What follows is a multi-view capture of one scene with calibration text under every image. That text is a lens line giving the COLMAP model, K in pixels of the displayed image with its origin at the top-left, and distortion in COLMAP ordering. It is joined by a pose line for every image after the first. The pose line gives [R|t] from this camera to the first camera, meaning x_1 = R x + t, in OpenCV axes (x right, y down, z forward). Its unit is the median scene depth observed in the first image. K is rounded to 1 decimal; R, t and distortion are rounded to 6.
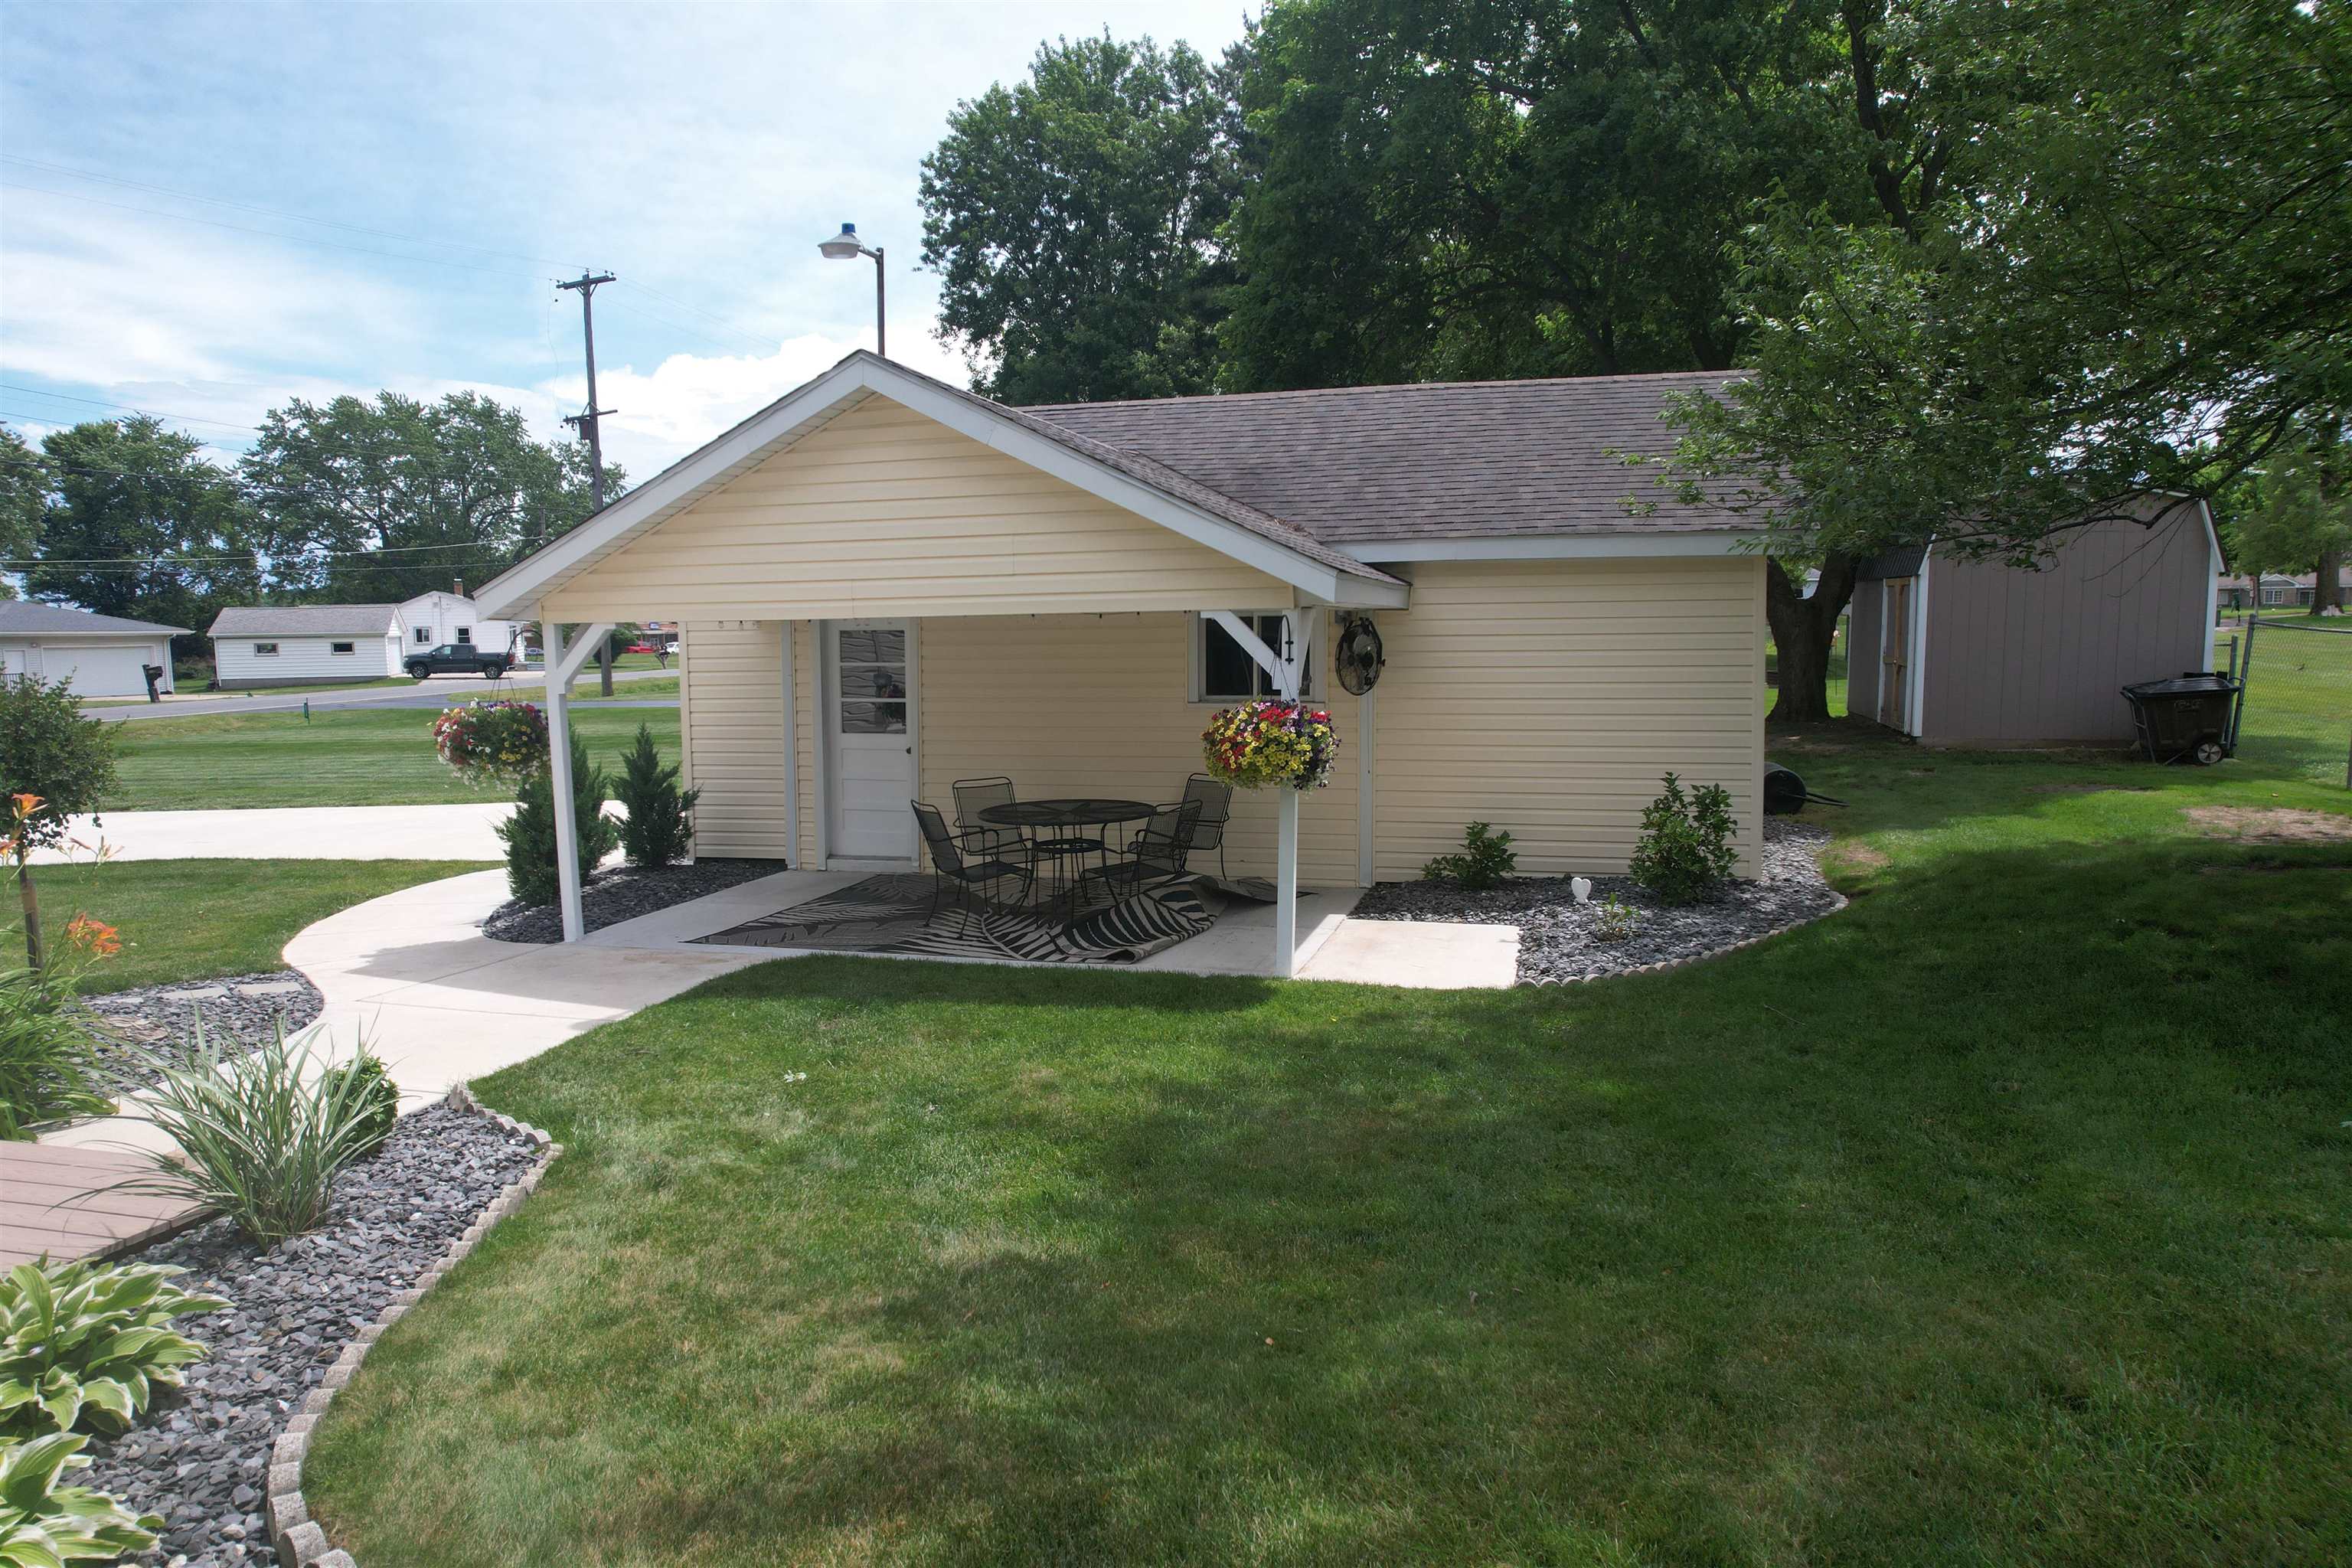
lens RADIAL K [[1521.3, 0, 1204.7], [0, 1521.3, 797.9], [0, 0, 1]] dist [-0.088197, 0.083263]
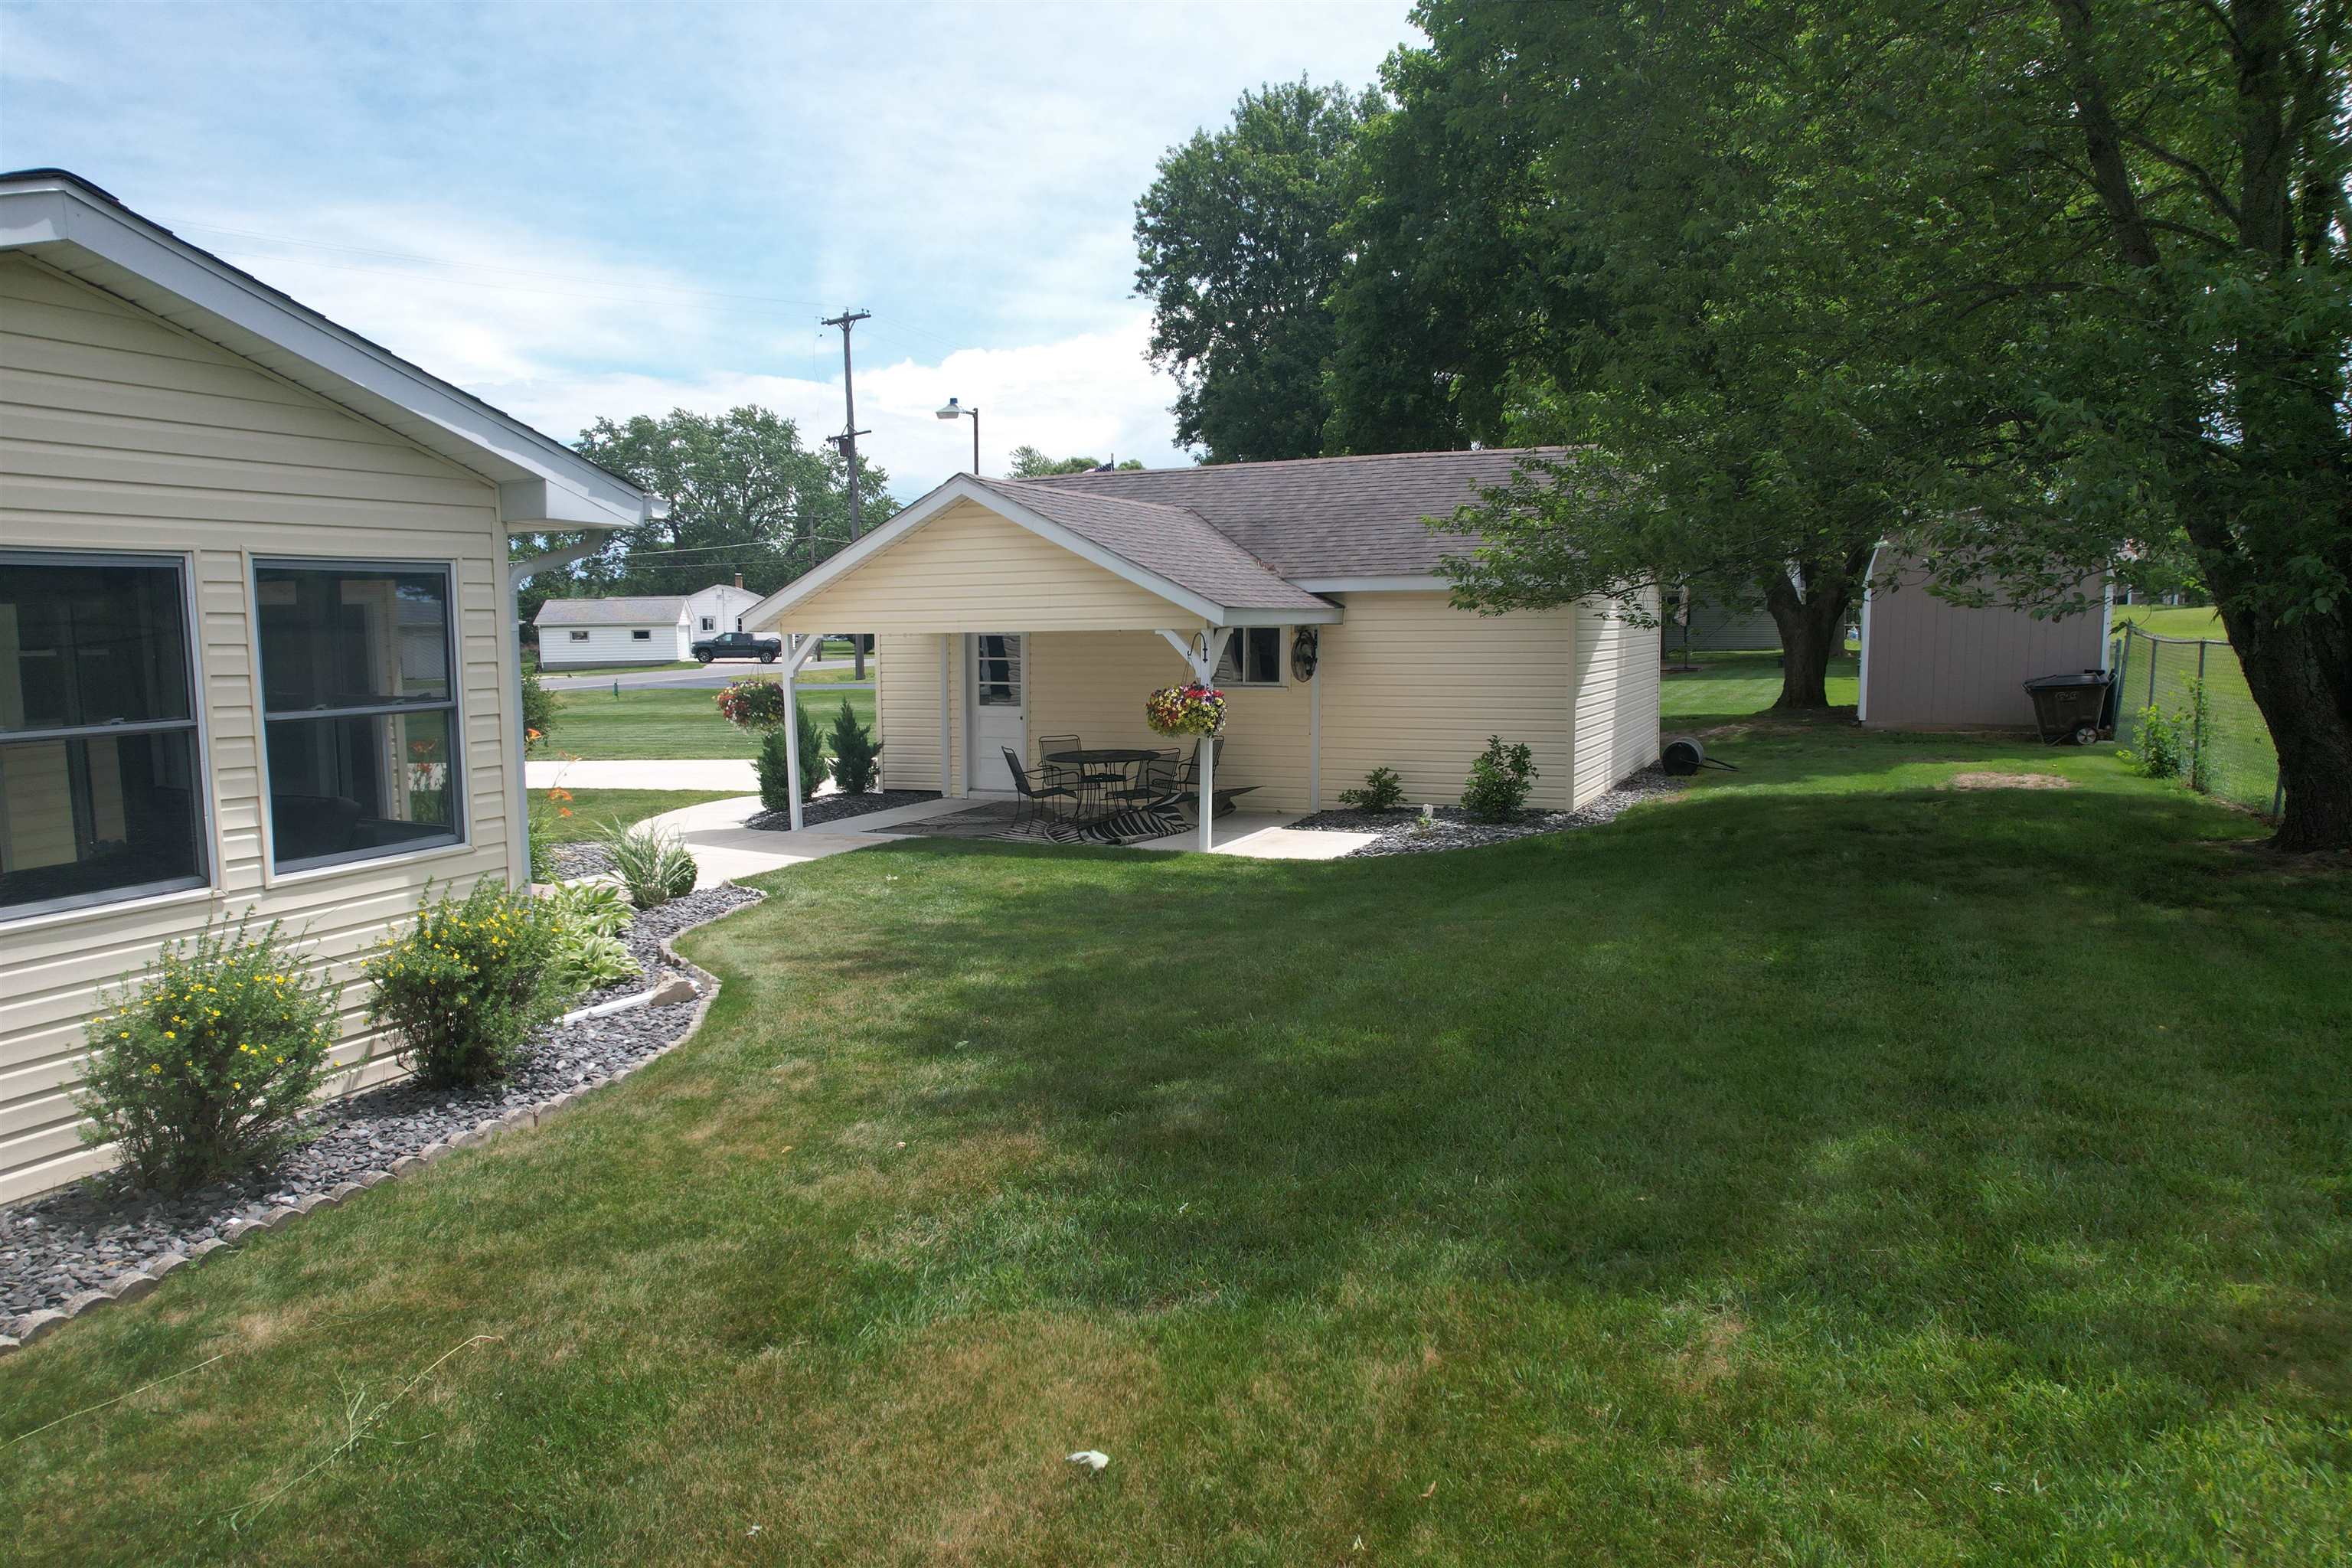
lens RADIAL K [[1521.3, 0, 1204.7], [0, 1521.3, 797.9], [0, 0, 1]] dist [-0.088197, 0.083263]
pose [[0.986770, 0.019509, -0.160949, 0.053505], [-0.018147, 0.999786, 0.009930, 0.007082], [0.161108, -0.006878, 0.986913, -0.104361]]
